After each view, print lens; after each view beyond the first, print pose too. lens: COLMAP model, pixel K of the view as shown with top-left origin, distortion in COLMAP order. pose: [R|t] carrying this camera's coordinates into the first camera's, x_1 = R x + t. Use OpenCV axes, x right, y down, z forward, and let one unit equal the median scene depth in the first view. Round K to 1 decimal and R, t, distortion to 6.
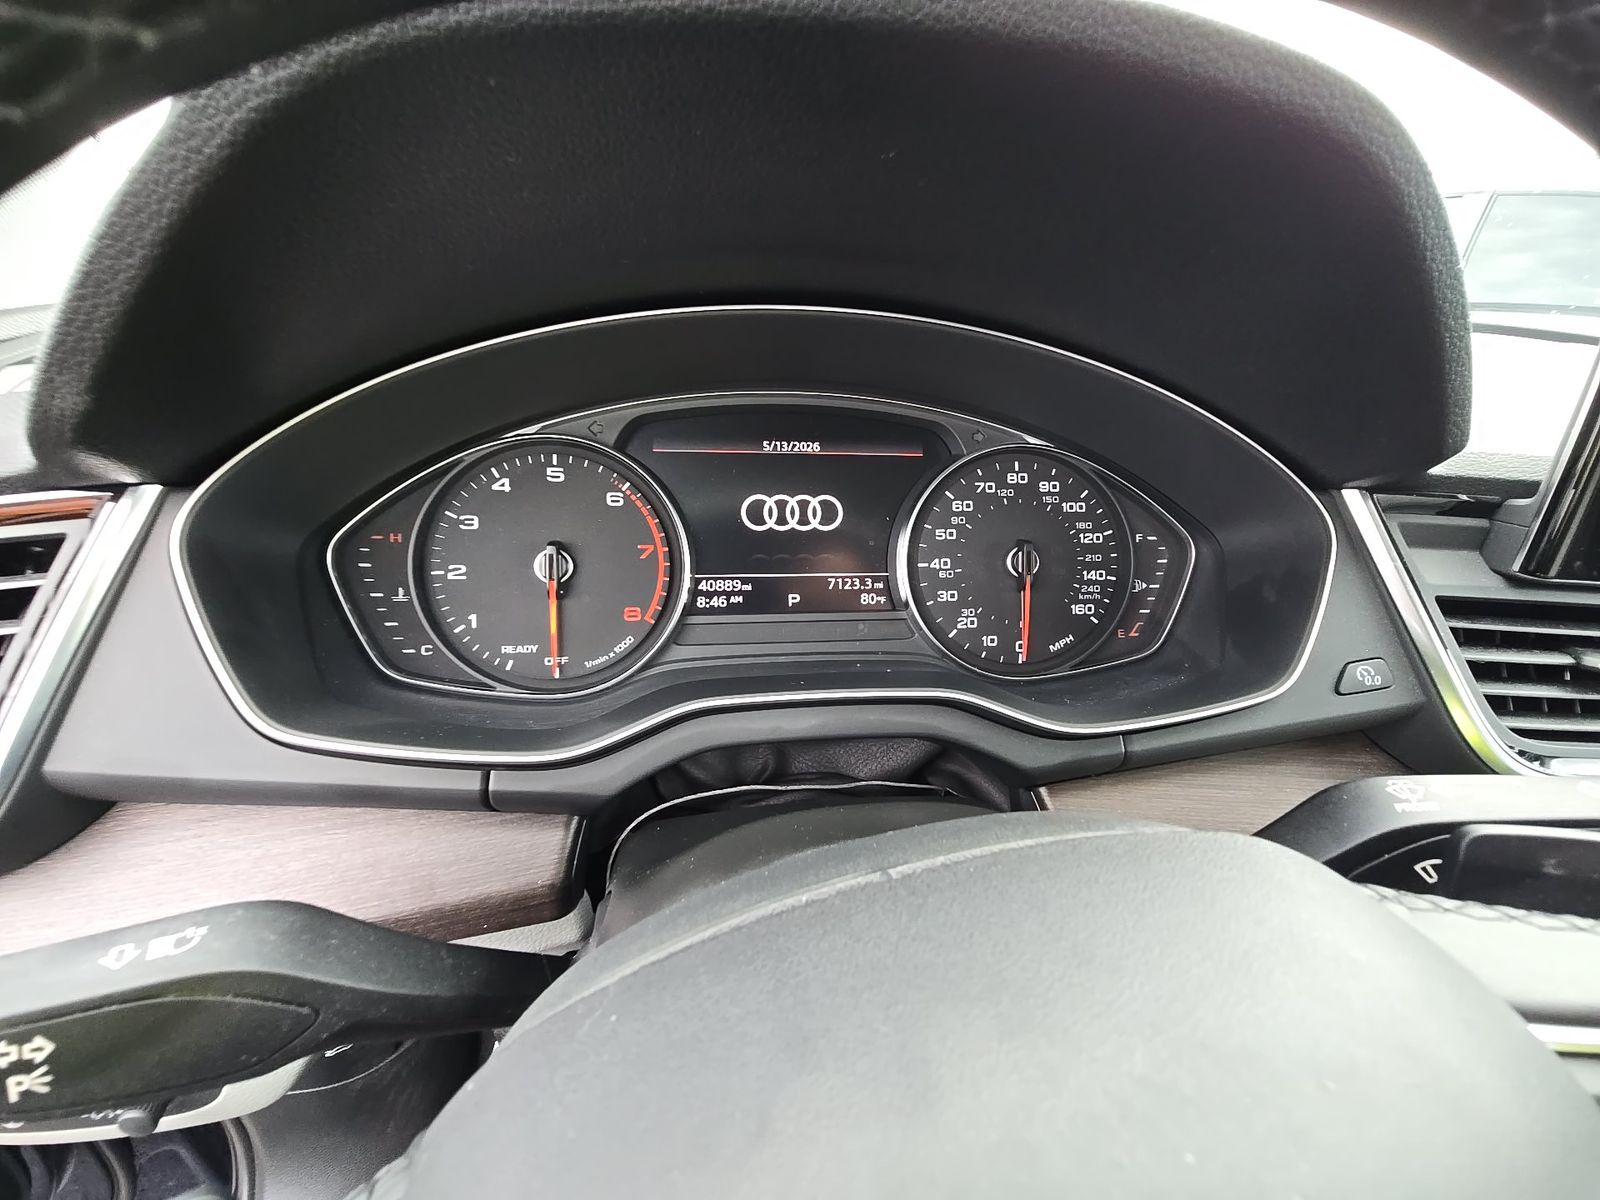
lens RADIAL K [[652.6, 0, 798.2], [0, 652.6, 595.2], [0, 0, 1]] dist [0.001502, -0.001138]
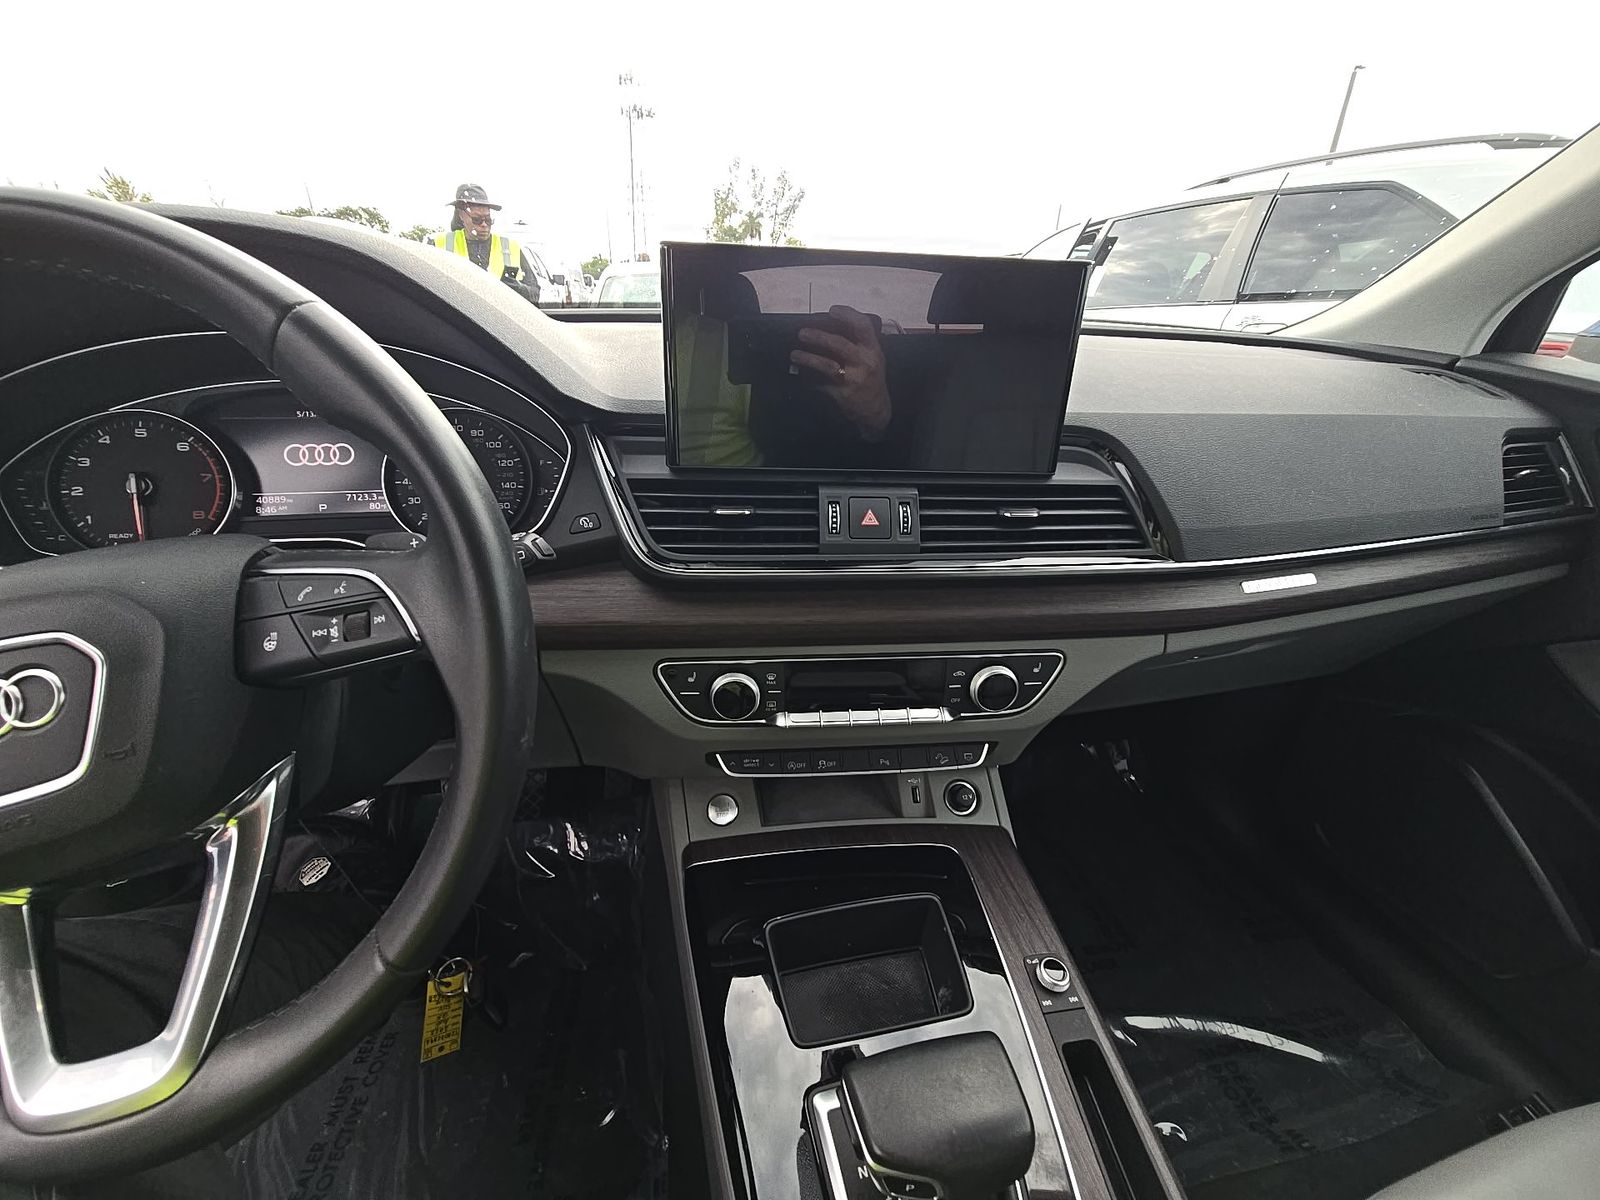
lens RADIAL K [[652.6, 0, 807.1], [0, 652.6, 593.5], [0, 0, 1]] dist [0.001502, -0.001138]
pose [[0.997470, -0.048382, 0.052081, 1.128775], [0.048249, 0.998828, 0.003818, 0.279806], [-0.052204, -0.001295, 0.998636, -0.712870]]
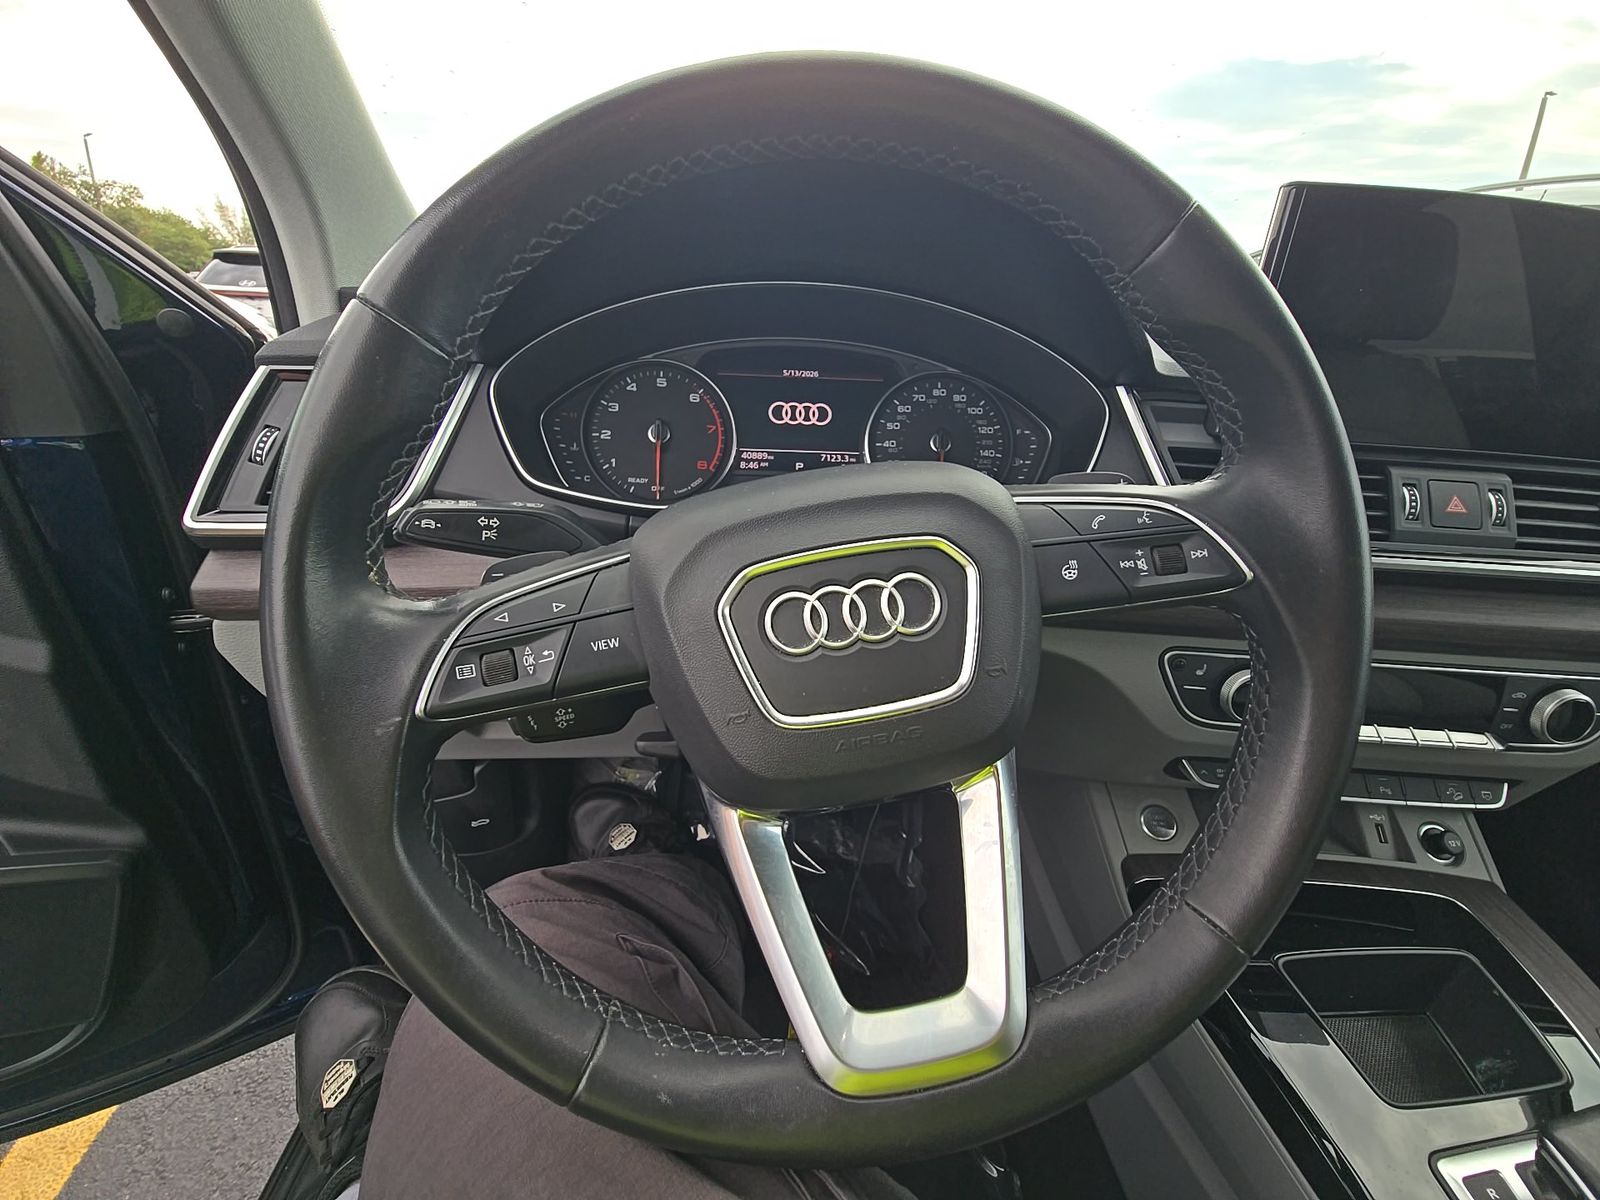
lens RADIAL K [[652.6, 0, 807.5], [0, 652.6, 593.5], [0, 0, 1]] dist [0.001502, -0.001138]
pose [[0.996399, 0.028748, -0.079768, 0.154939], [-0.031434, 0.998973, -0.032623, 0.382248], [0.078748, 0.035013, 0.996279, -0.619474]]
